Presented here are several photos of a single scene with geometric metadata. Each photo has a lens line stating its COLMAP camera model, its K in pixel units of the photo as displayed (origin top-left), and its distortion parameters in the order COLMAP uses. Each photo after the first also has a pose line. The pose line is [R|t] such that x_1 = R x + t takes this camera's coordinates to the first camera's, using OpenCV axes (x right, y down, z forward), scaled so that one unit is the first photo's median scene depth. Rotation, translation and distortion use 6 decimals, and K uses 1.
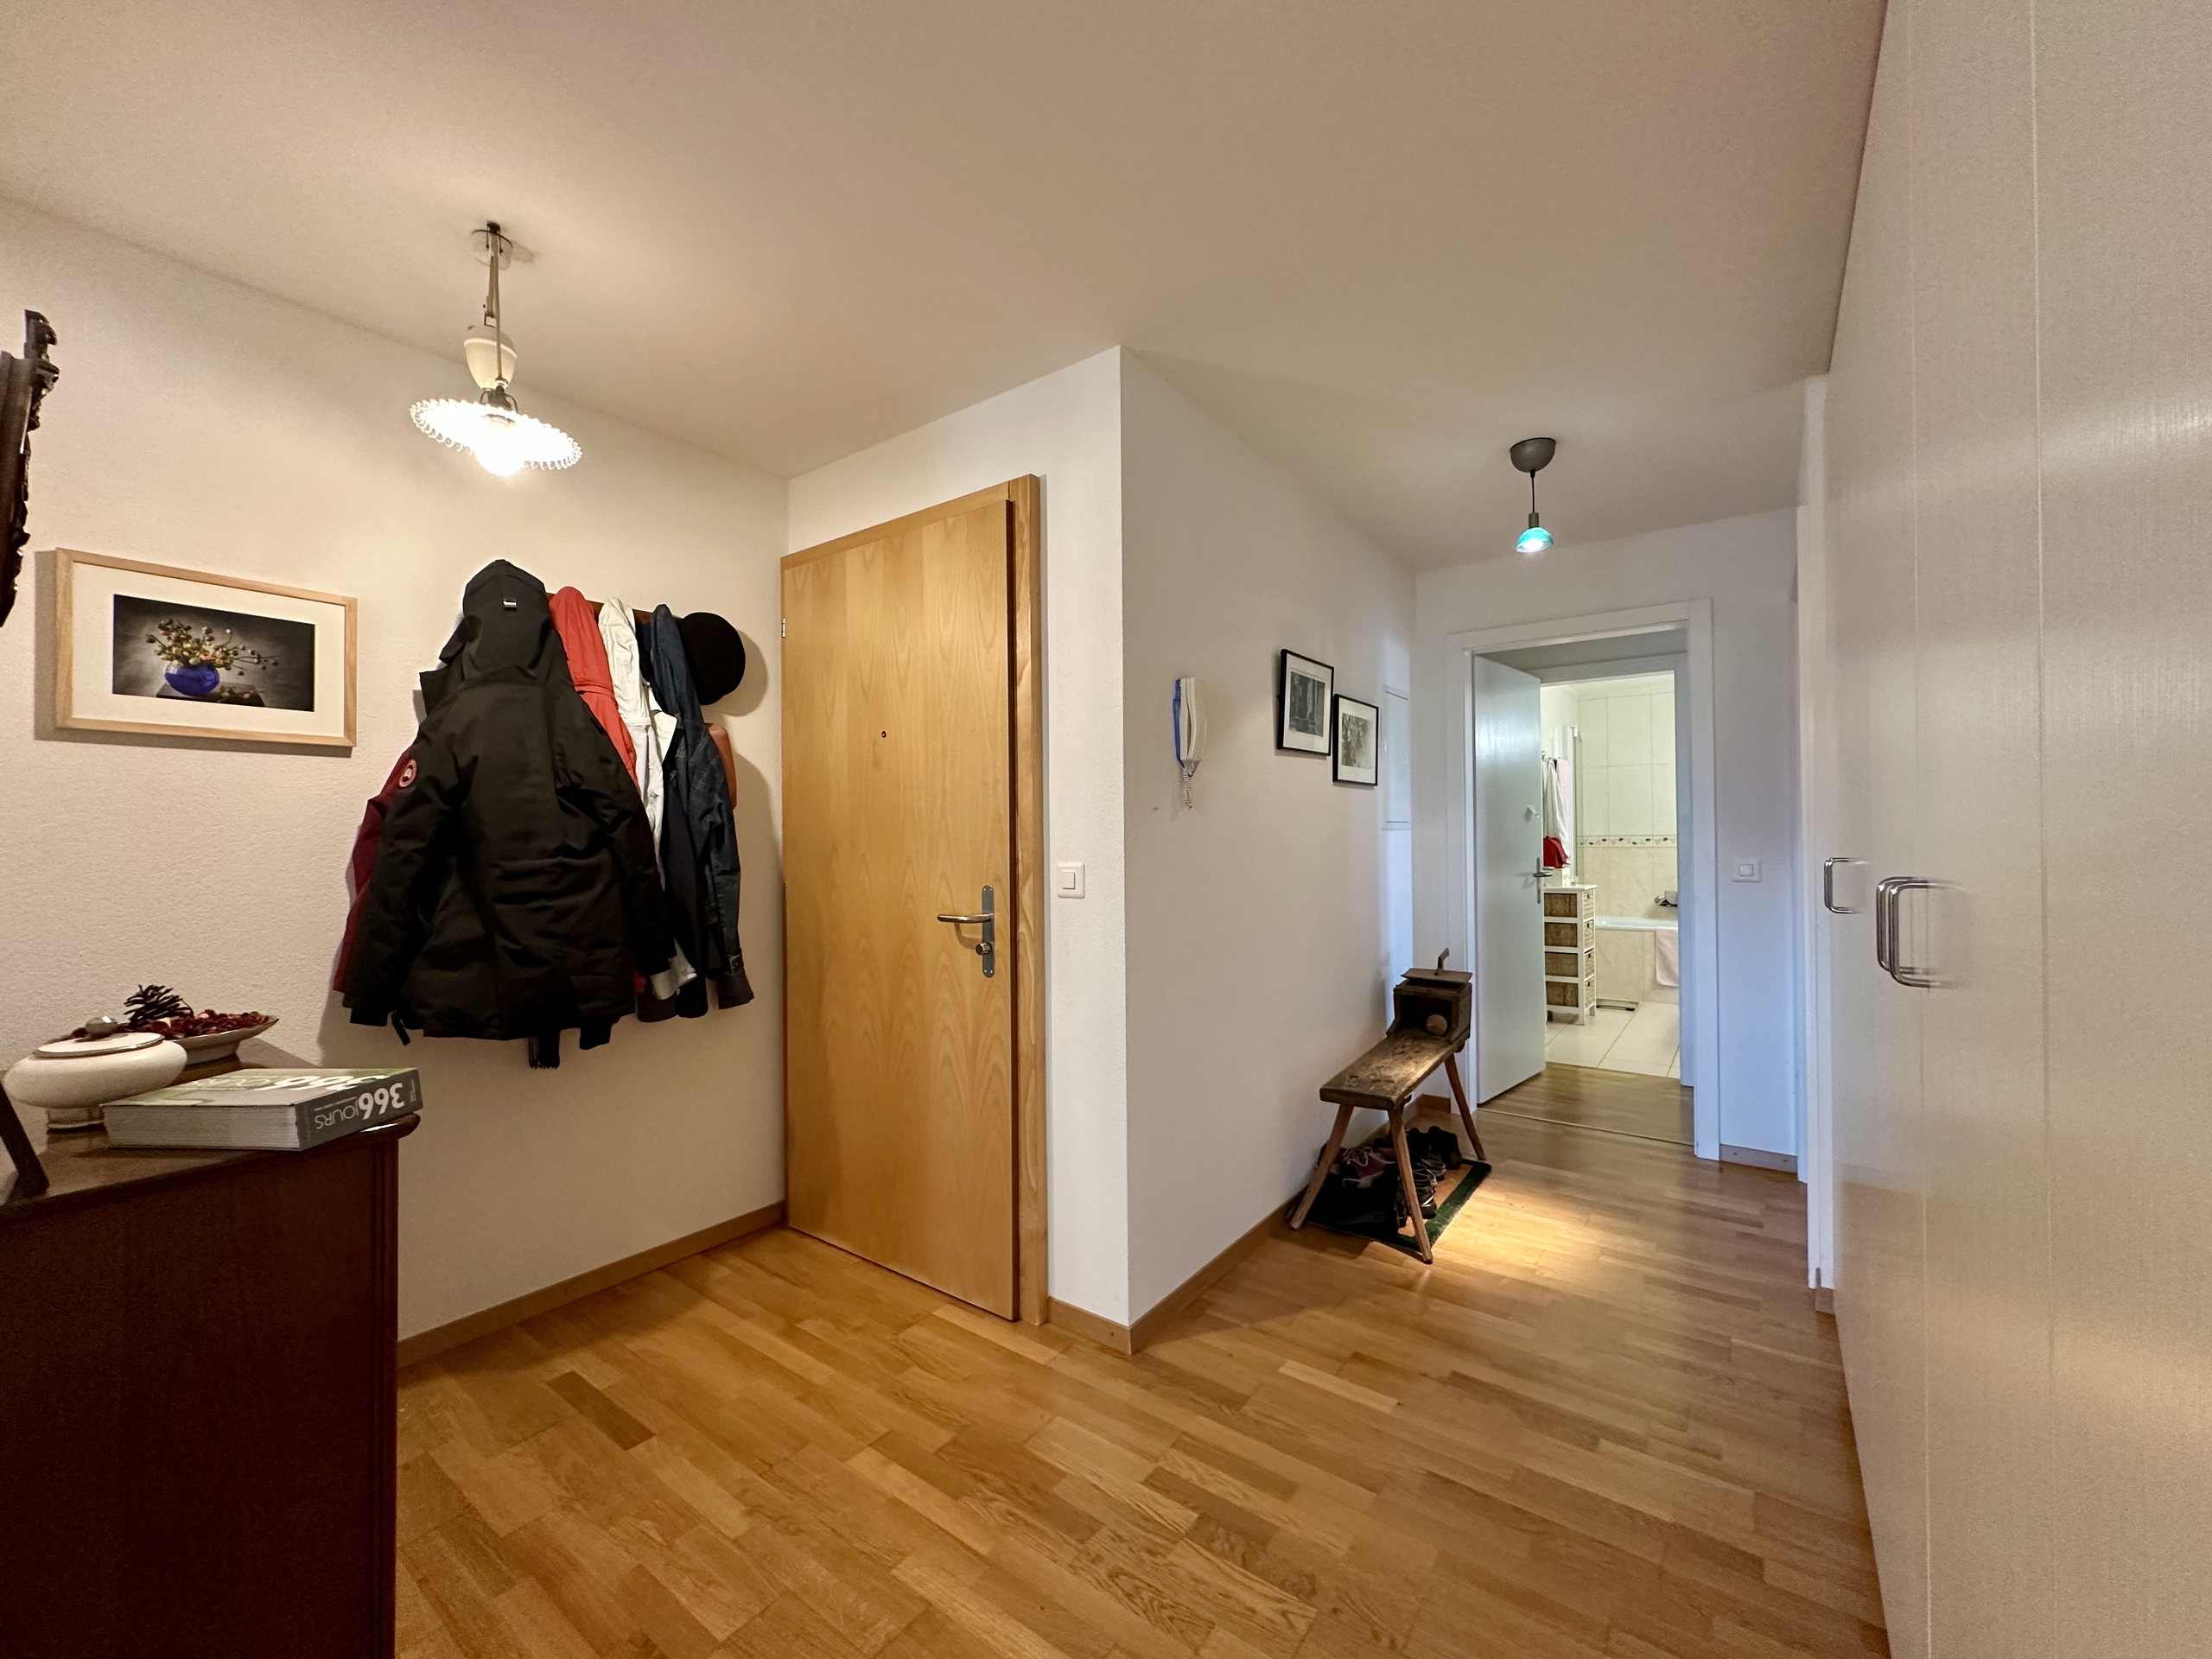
lens RADIAL K [[876.9, 0, 1116.9], [0, 876.9, 825.8], [0, 0, 1]] dist [0.003157, 0.000029]
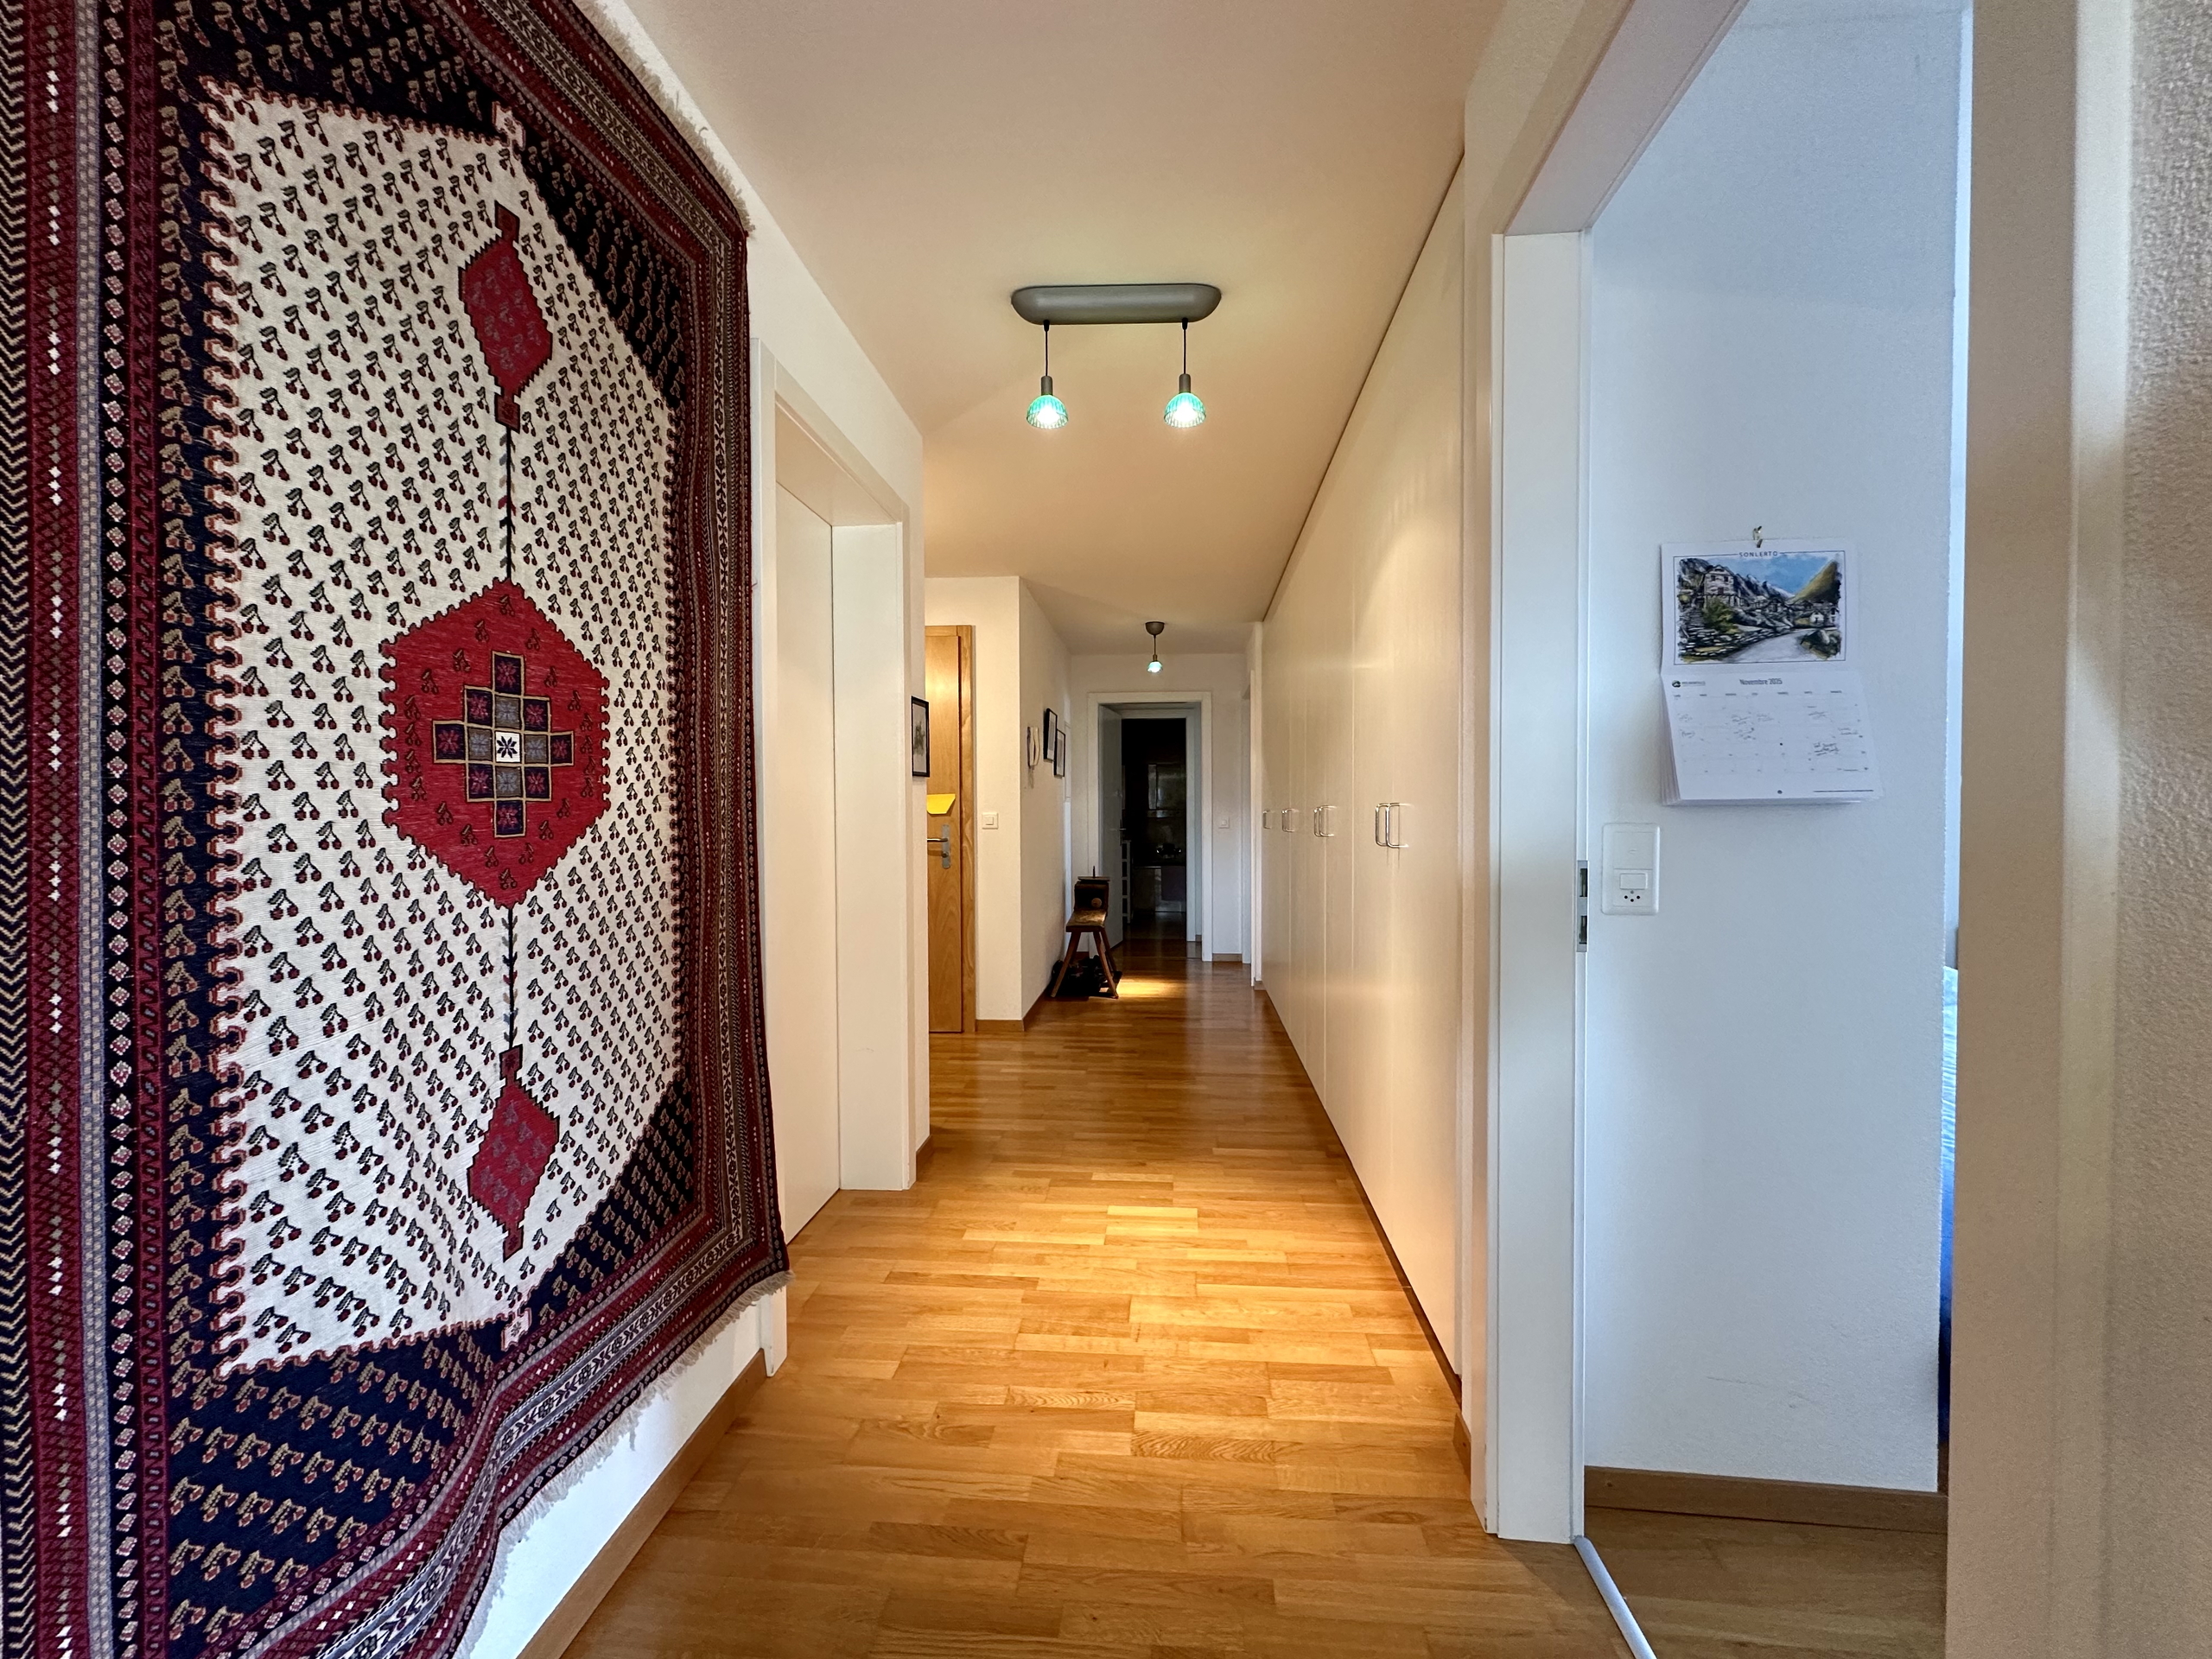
lens RADIAL K [[876.9, 0, 1105.5], [0, 876.9, 822.1], [0, 0, 1]] dist [0.003157, 0.000029]
pose [[0.851642, 0.000701, 0.524124, -0.906094], [-0.009444, 0.999857, 0.014007, 0.032239], [-0.524039, -0.016879, 0.851527, -0.934377]]
